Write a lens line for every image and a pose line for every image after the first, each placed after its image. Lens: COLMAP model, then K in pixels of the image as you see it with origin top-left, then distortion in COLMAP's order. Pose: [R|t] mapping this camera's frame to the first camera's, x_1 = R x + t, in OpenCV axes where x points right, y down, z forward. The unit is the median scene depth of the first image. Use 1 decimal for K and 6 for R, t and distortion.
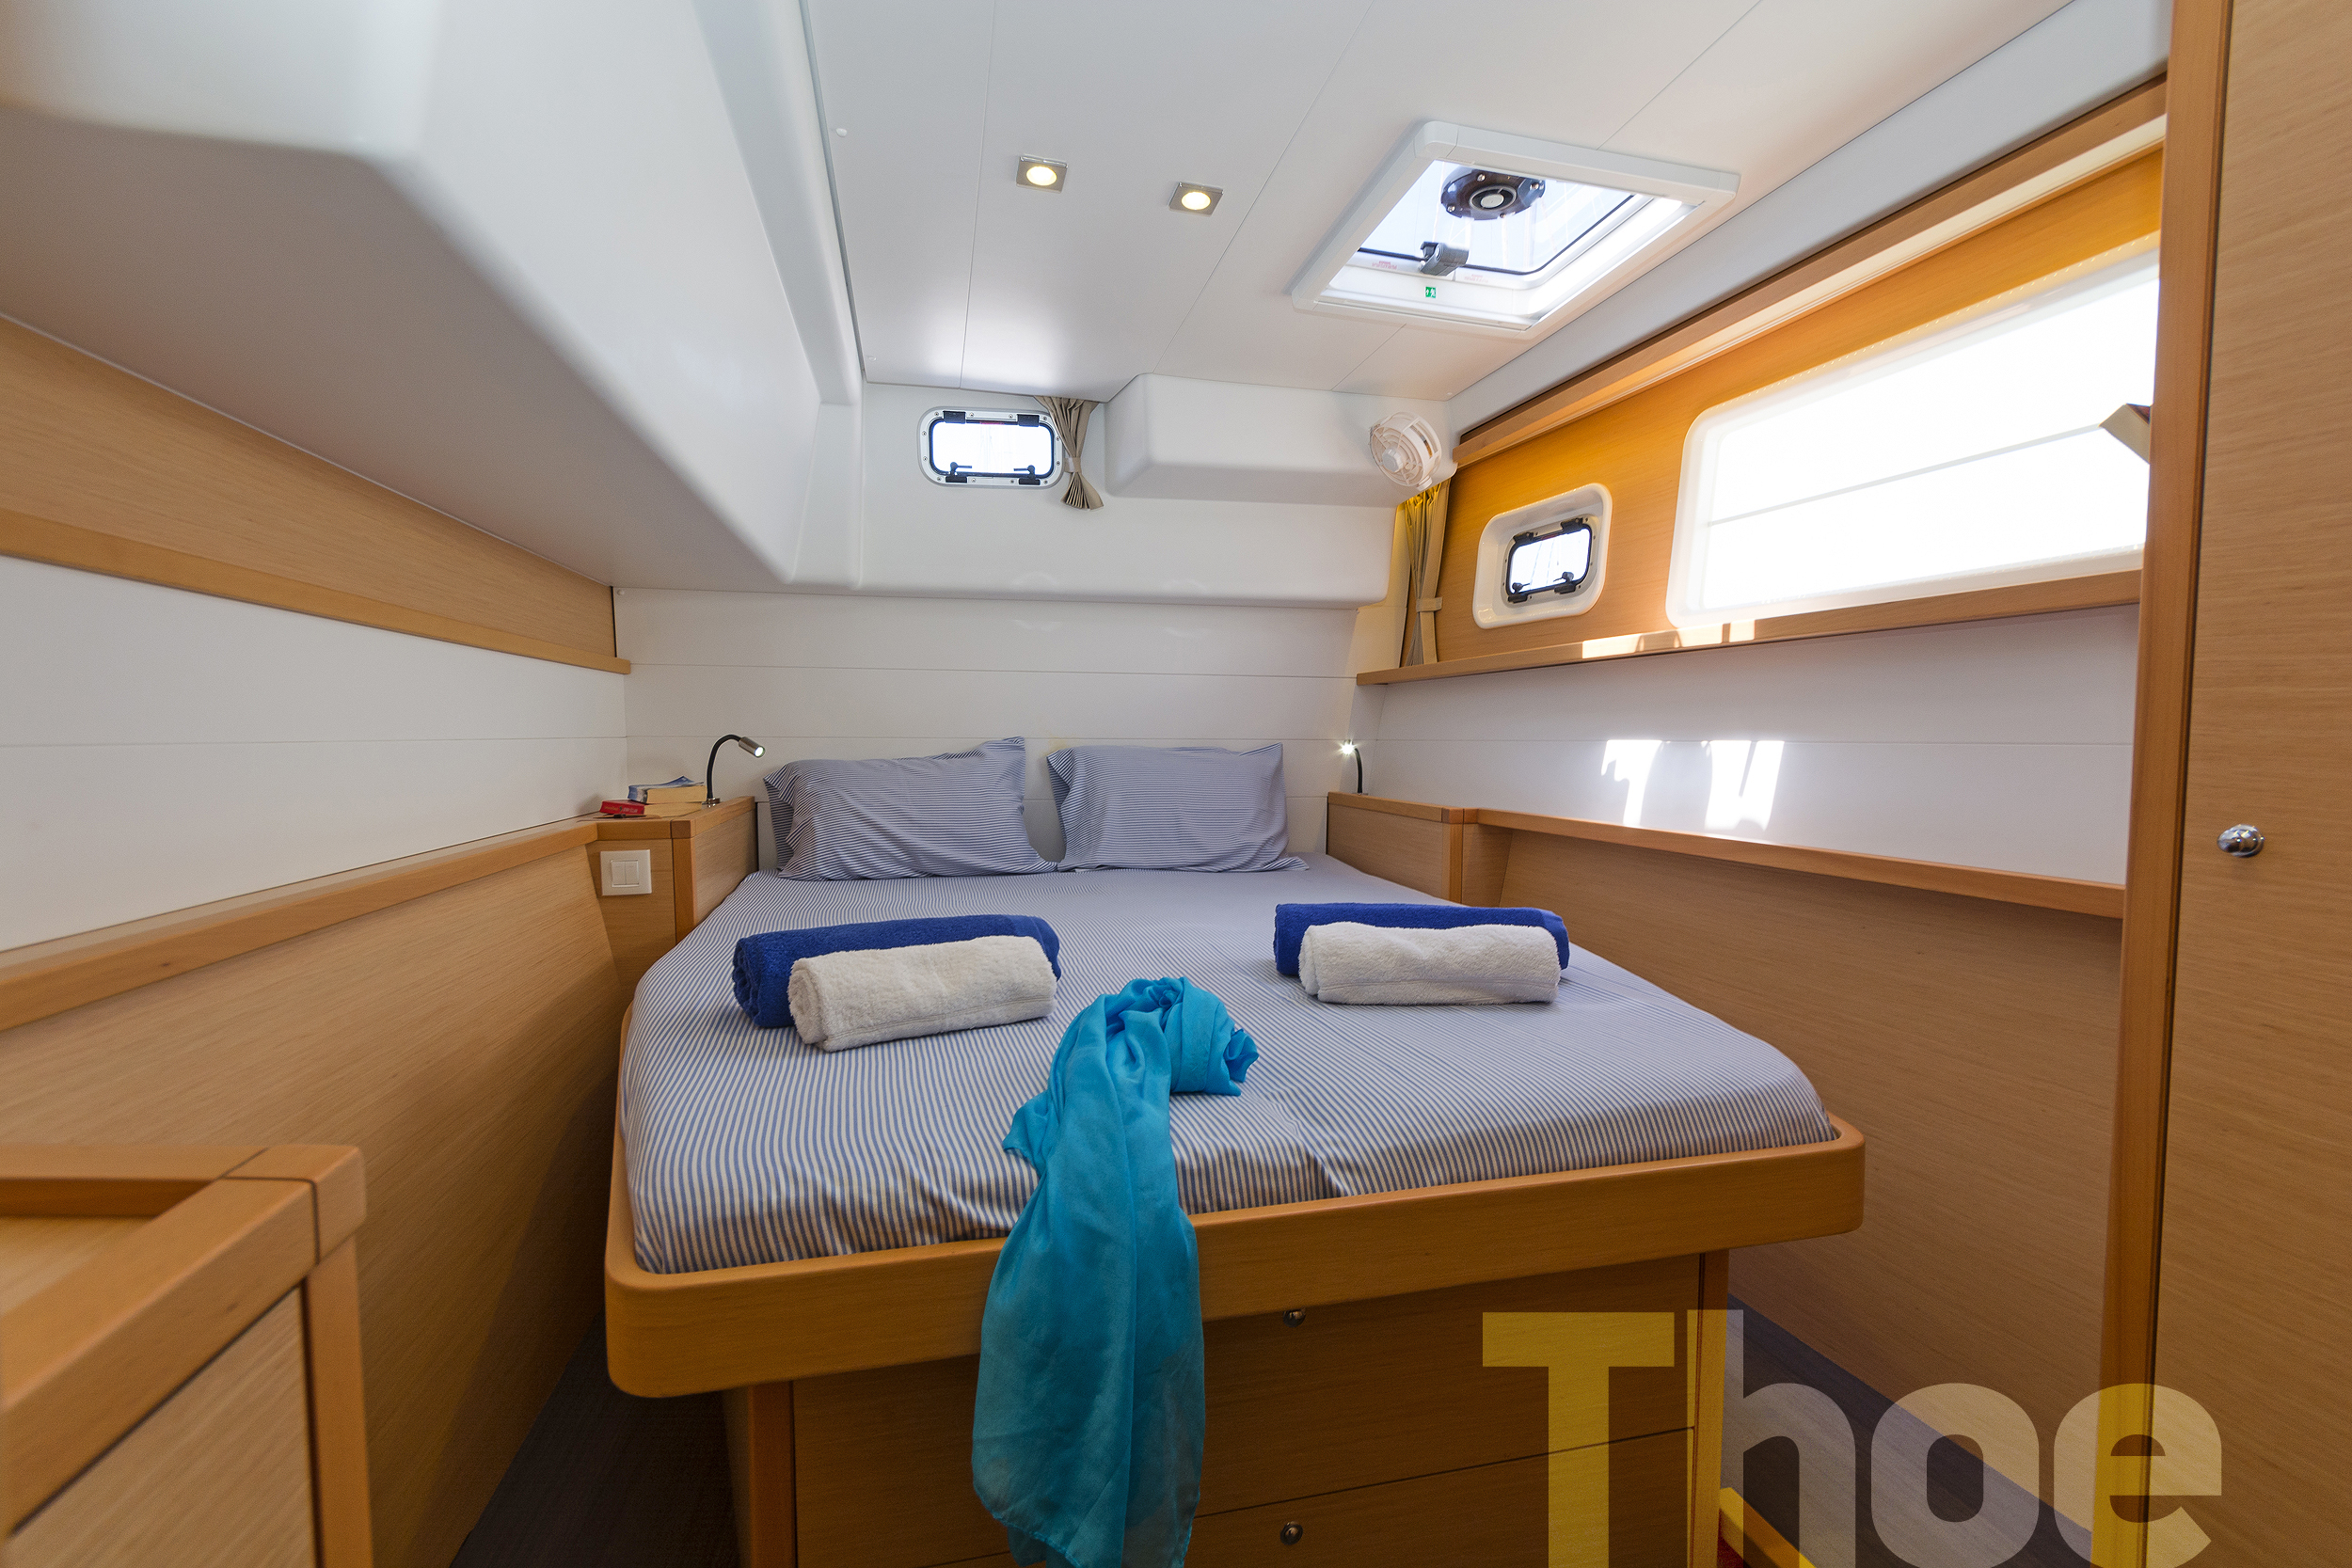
lens RADIAL K [[1028.5, 0, 1176.9], [0, 1028.5, 803.5], [0, 0, 1]] dist [0.007826, -0.001485]
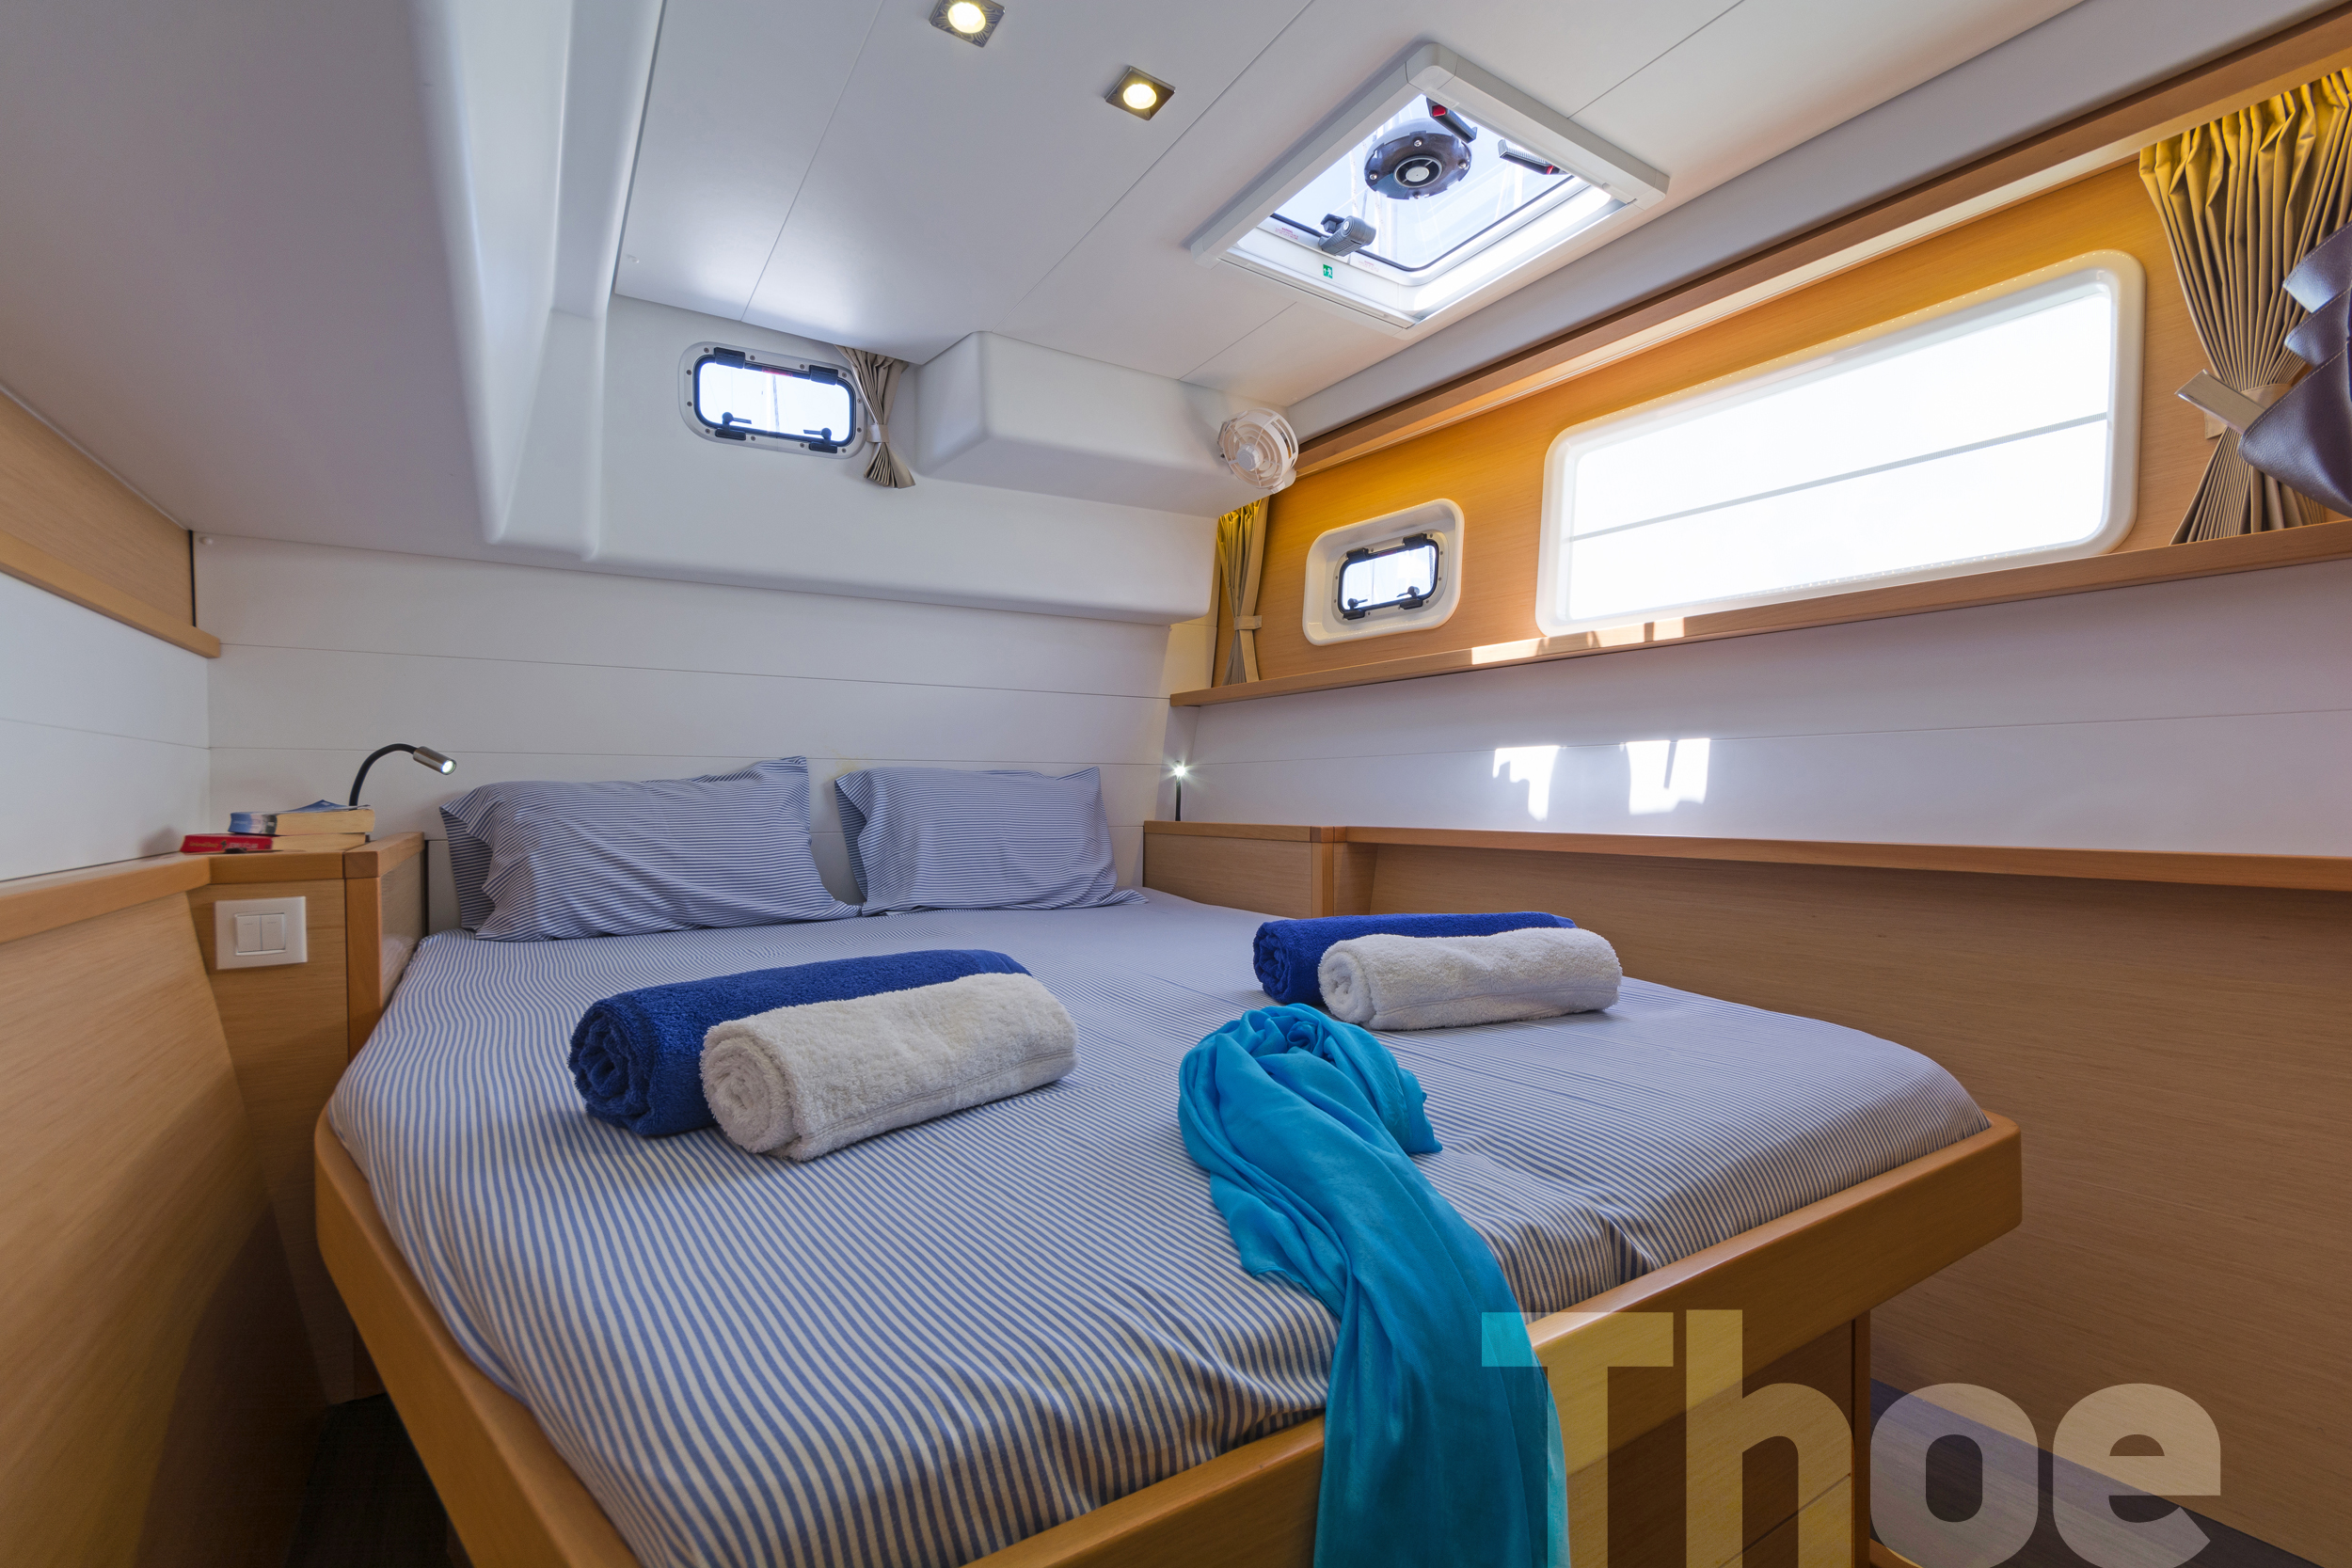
lens RADIAL K [[1028.5, 0, 1176.9], [0, 1028.5, 803.5], [0, 0, 1]] dist [0.007826, -0.001485]
pose [[0.946406, -0.008788, 0.322861, -0.187843], [0.027201, 0.998247, -0.052565, 0.034339], [-0.321833, 0.058530, 0.944986, 0.178431]]
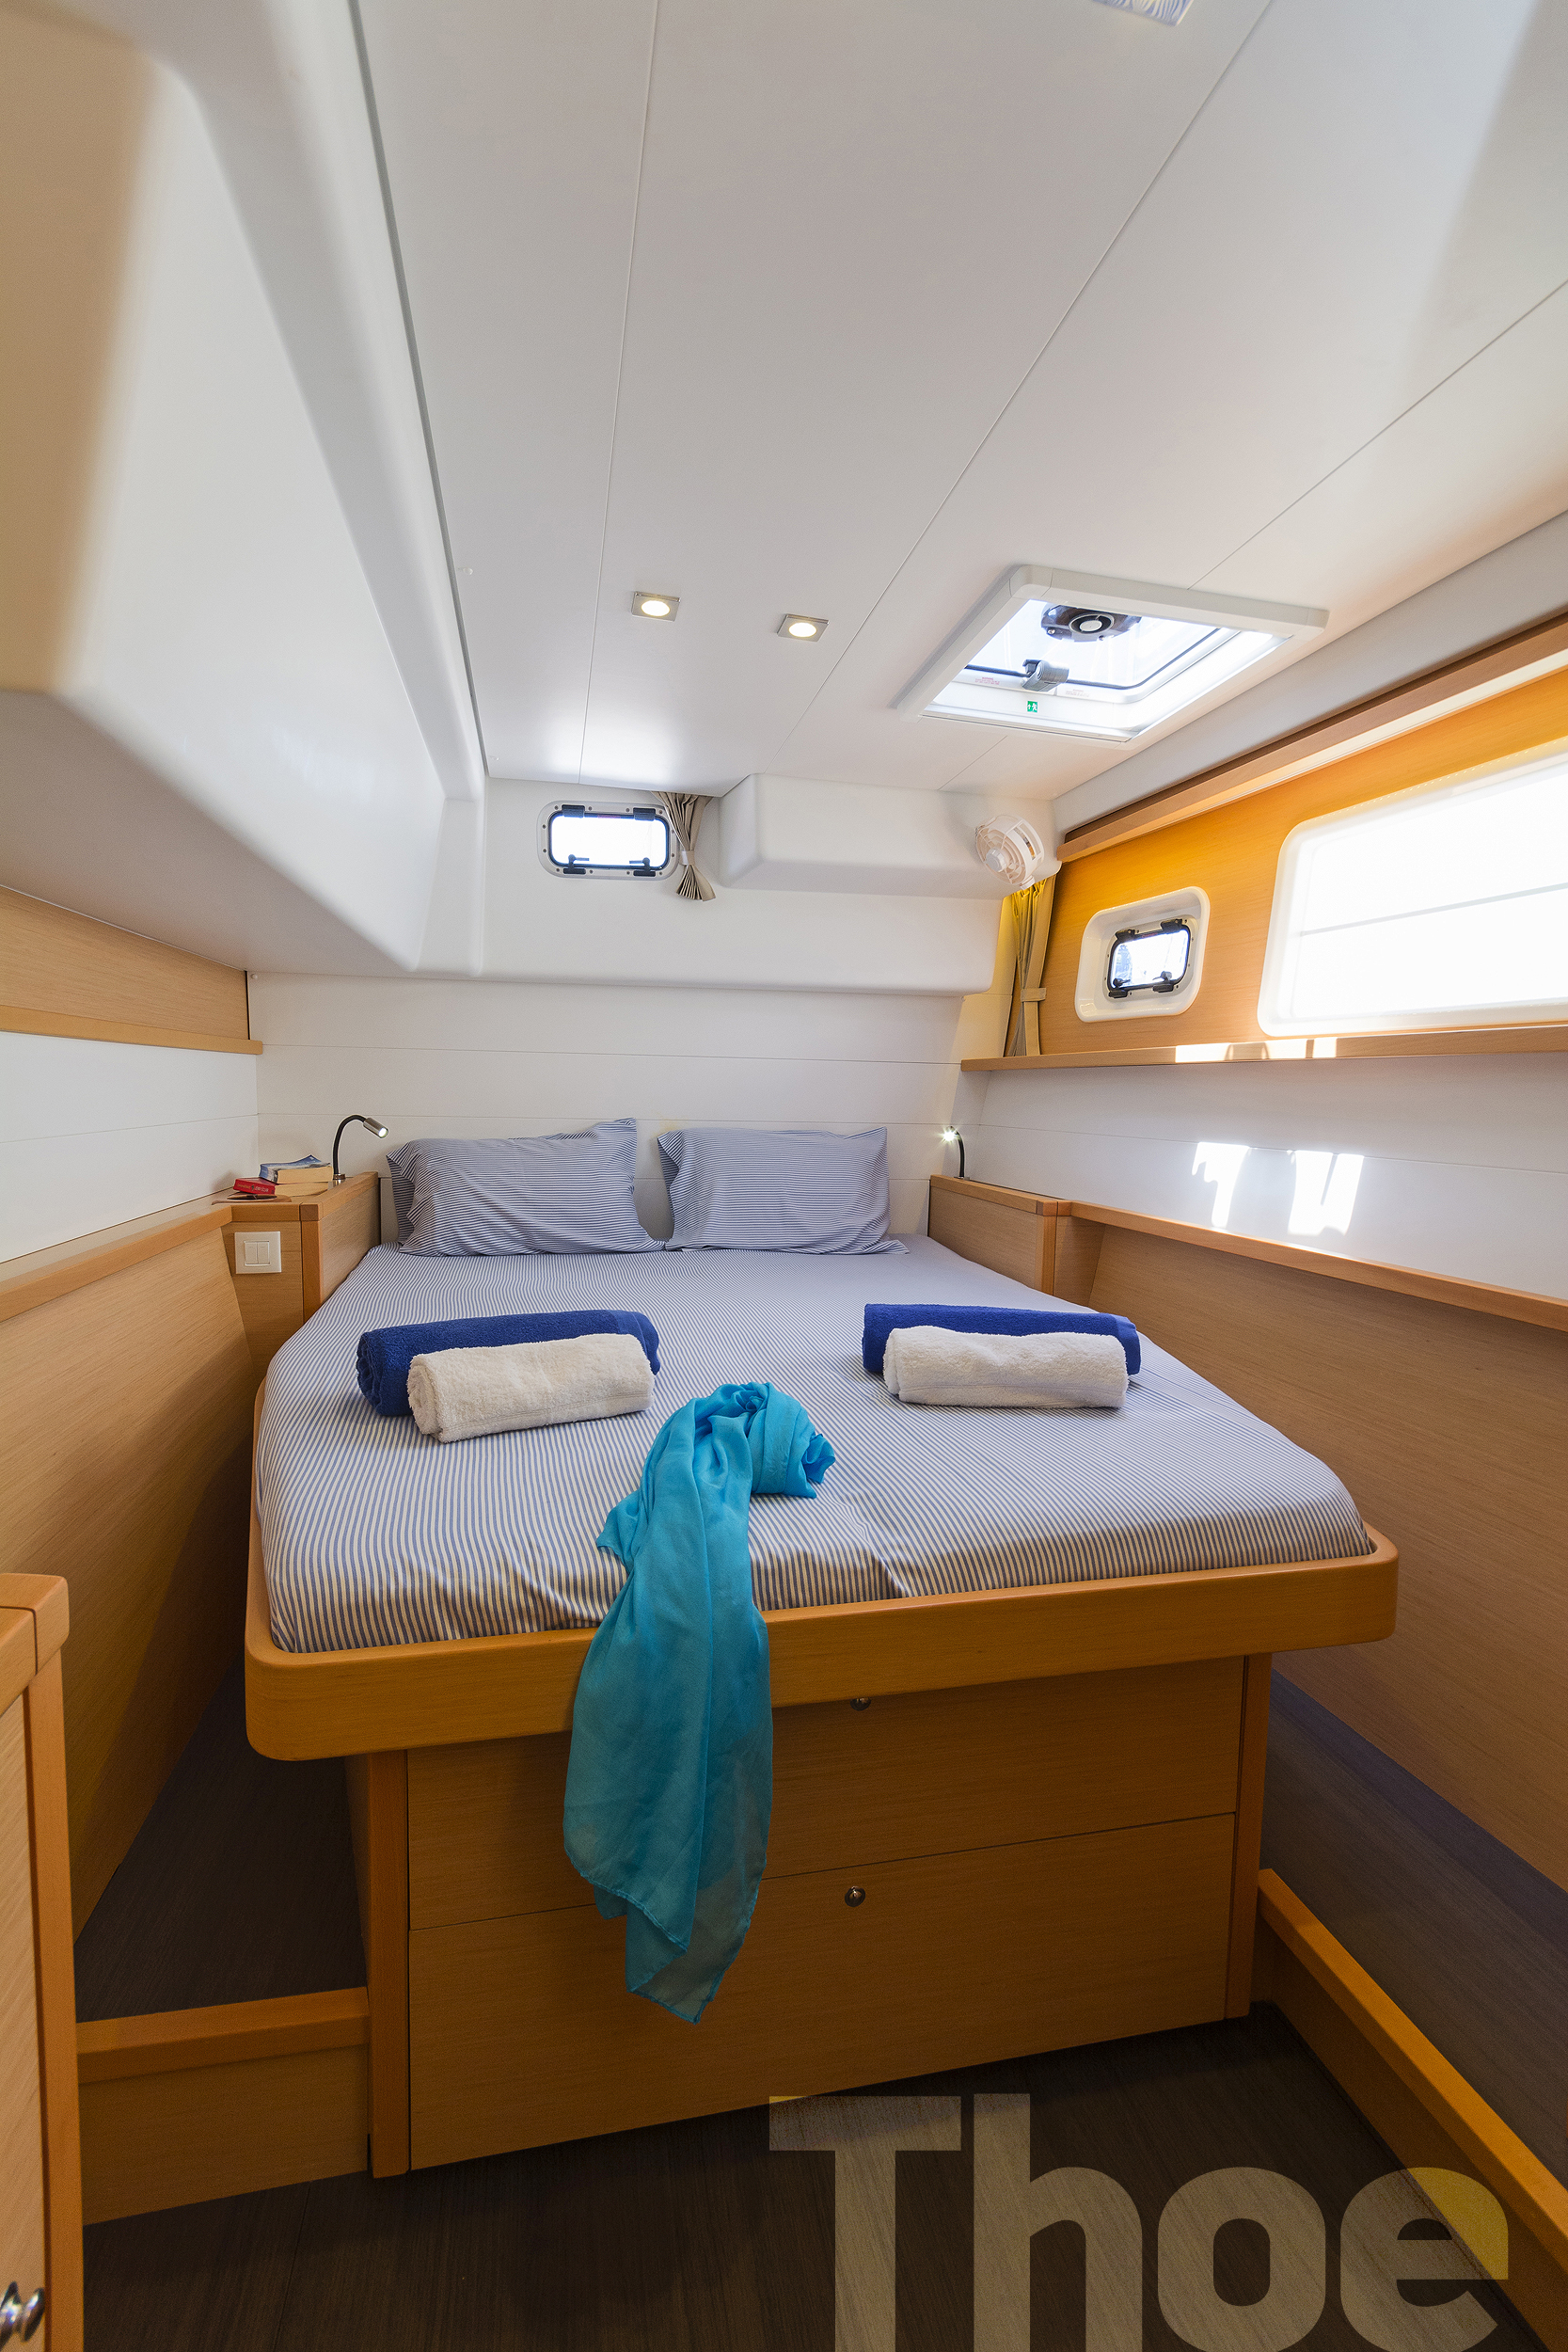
lens RADIAL K [[1028.5, 0, 764.0], [0, 1028.5, 1175.6], [0, 0, 1]] dist [0.007826, -0.001485]
pose [[0.999395, 0.019223, -0.028973, 0.016333], [-0.018699, 0.999658, 0.018268, -0.040008], [0.029314, -0.017716, 0.999413, -0.044657]]
